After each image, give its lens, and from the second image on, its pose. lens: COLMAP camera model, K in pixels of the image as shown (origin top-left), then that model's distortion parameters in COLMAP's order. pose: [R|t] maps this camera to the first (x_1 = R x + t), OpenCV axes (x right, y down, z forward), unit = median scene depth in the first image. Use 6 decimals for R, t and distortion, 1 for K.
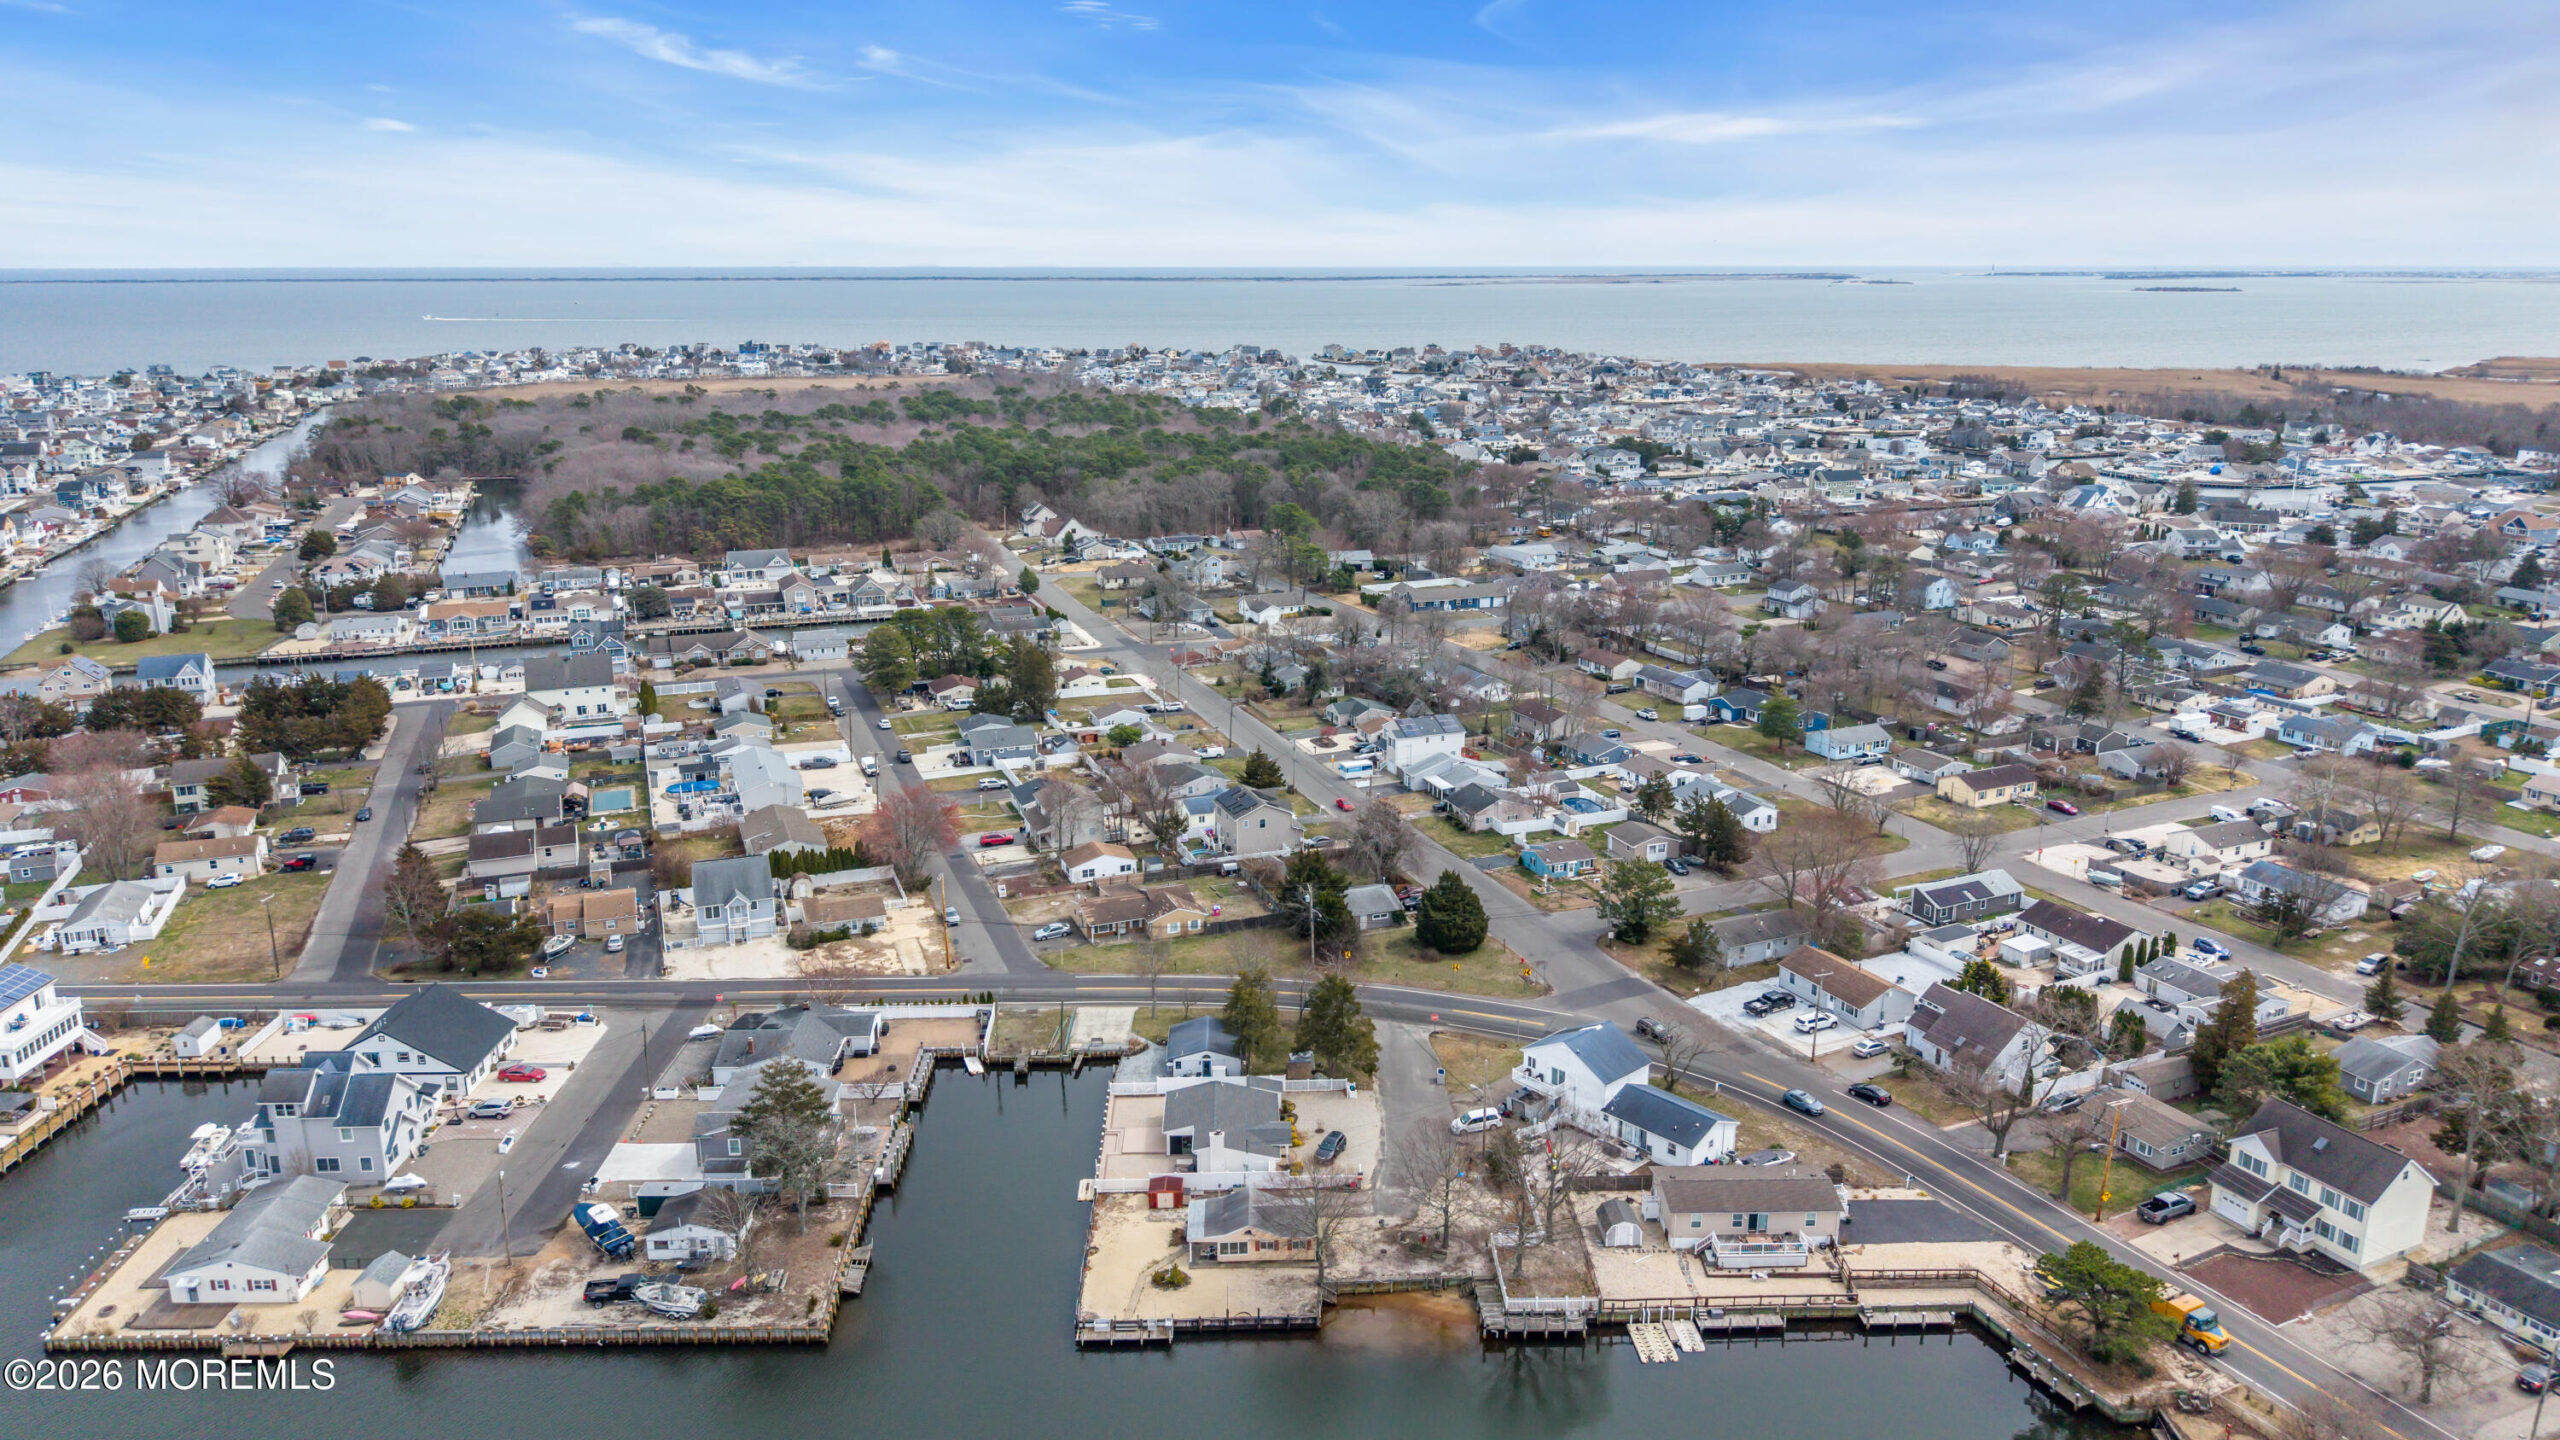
lens RADIAL K [[1709.5, 0, 1275.5], [0, 1709.5, 680.8], [0, 0, 1]] dist [0.063892, -0.117705]
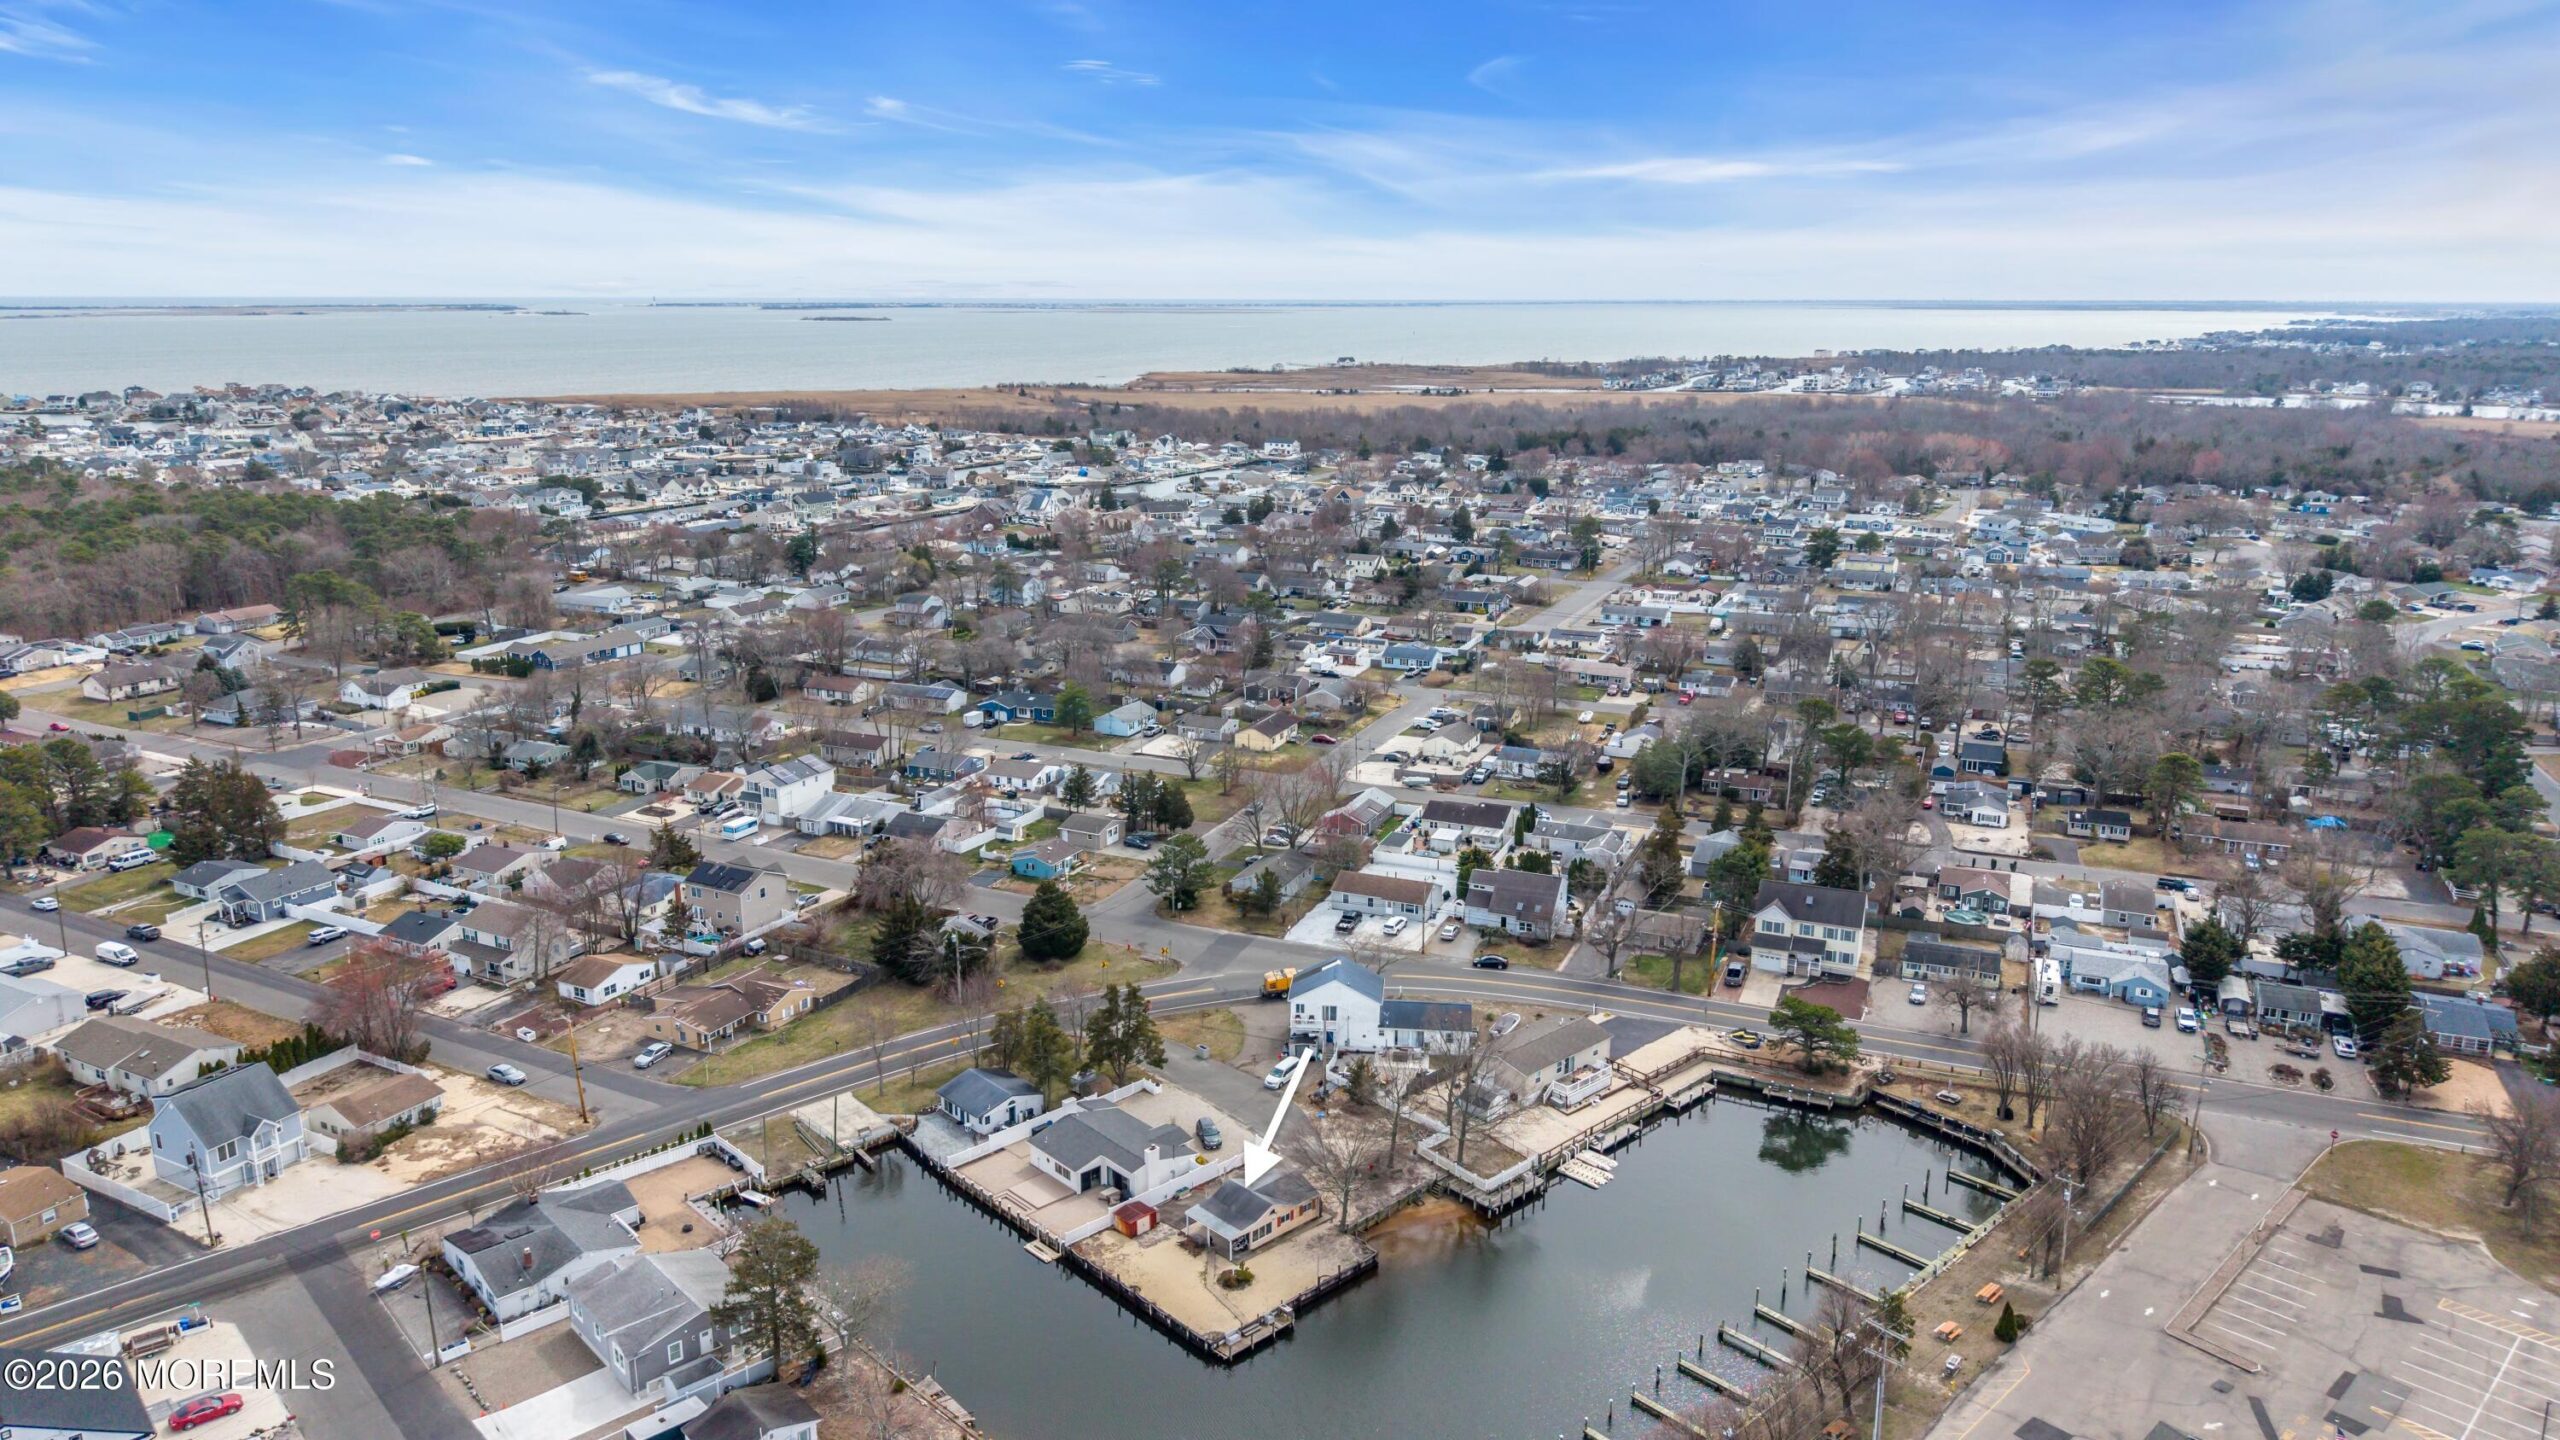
lens RADIAL K [[1698.3, 0, 1266.0], [0, 1698.3, 630.7], [0, 0, 1]] dist [0.061932, -0.096358]
pose [[0.750455, -0.123976, 0.649190, -0.499019], [0.152443, 0.988233, 0.012501, -0.034637], [-0.643101, 0.089583, 0.760524, 0.131349]]
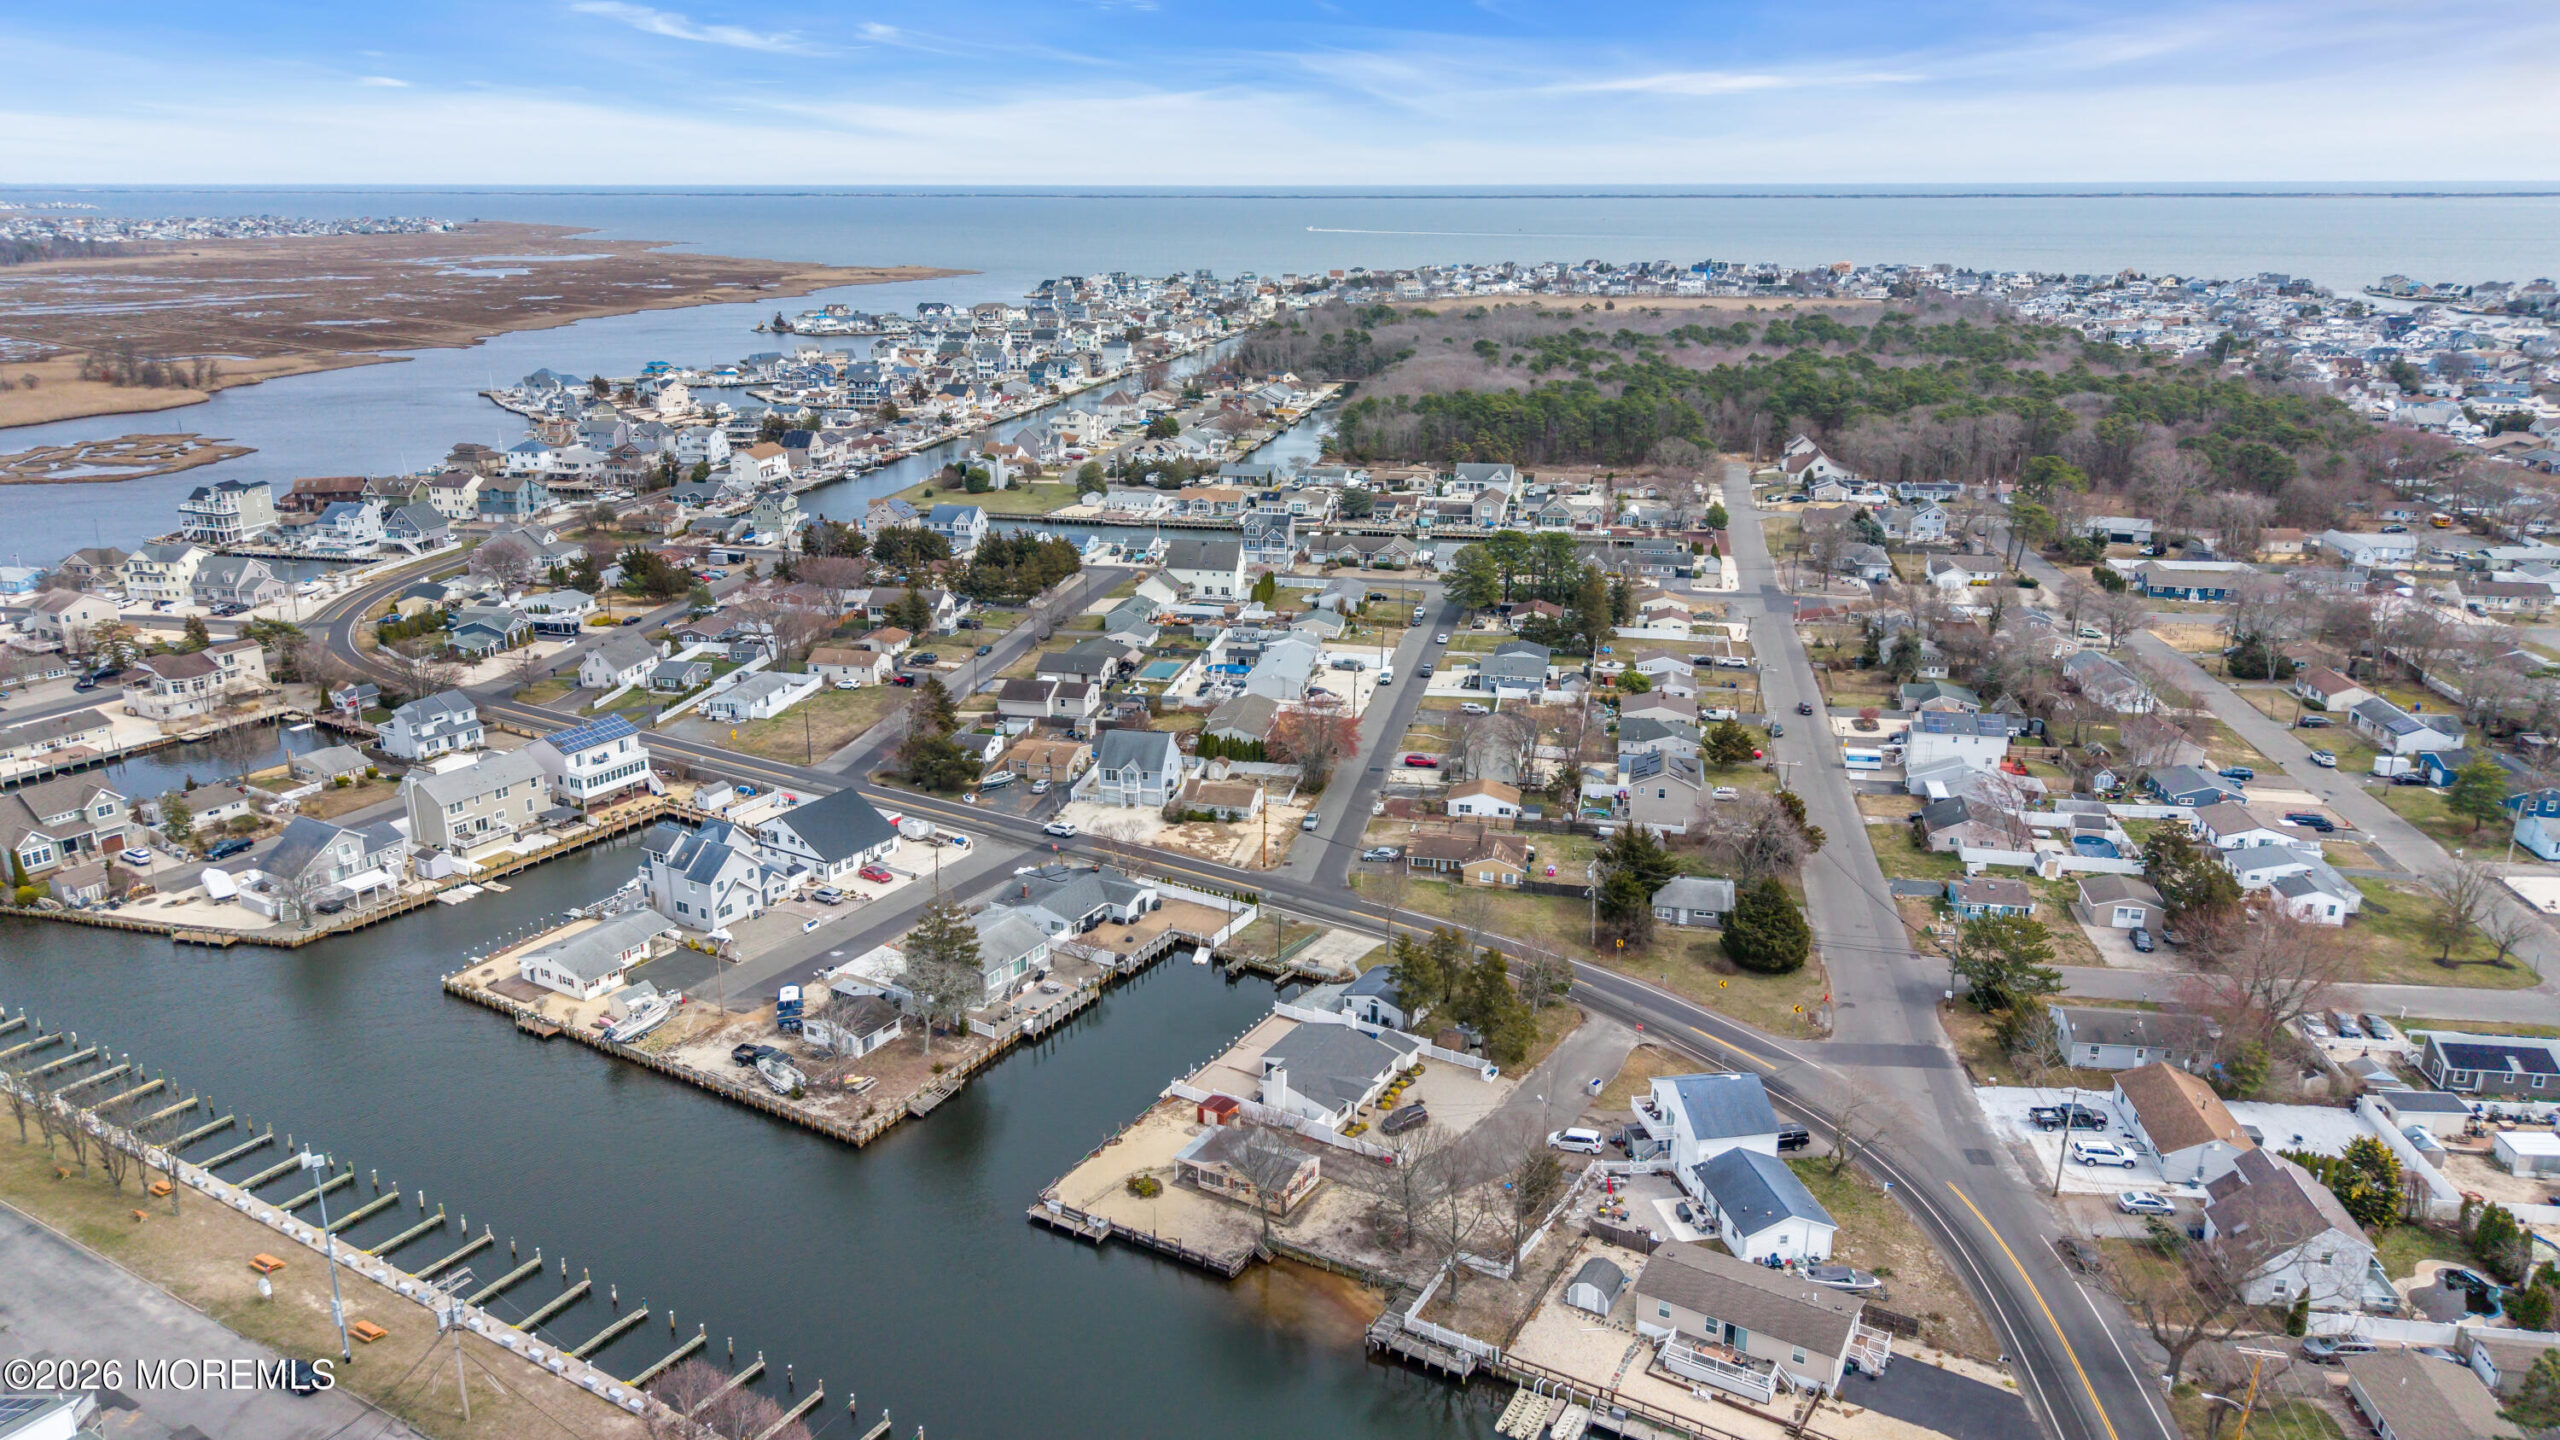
lens RADIAL K [[1695.9, 0, 1281.2], [0, 1695.9, 713.8], [0, 0, 1]] dist [0.047862, -0.053462]
pose [[0.844503, 0.158031, -0.511703, 0.360455], [-0.124853, 0.987240, 0.098839, -0.030149], [0.520793, -0.019582, 0.853458, 0.139626]]
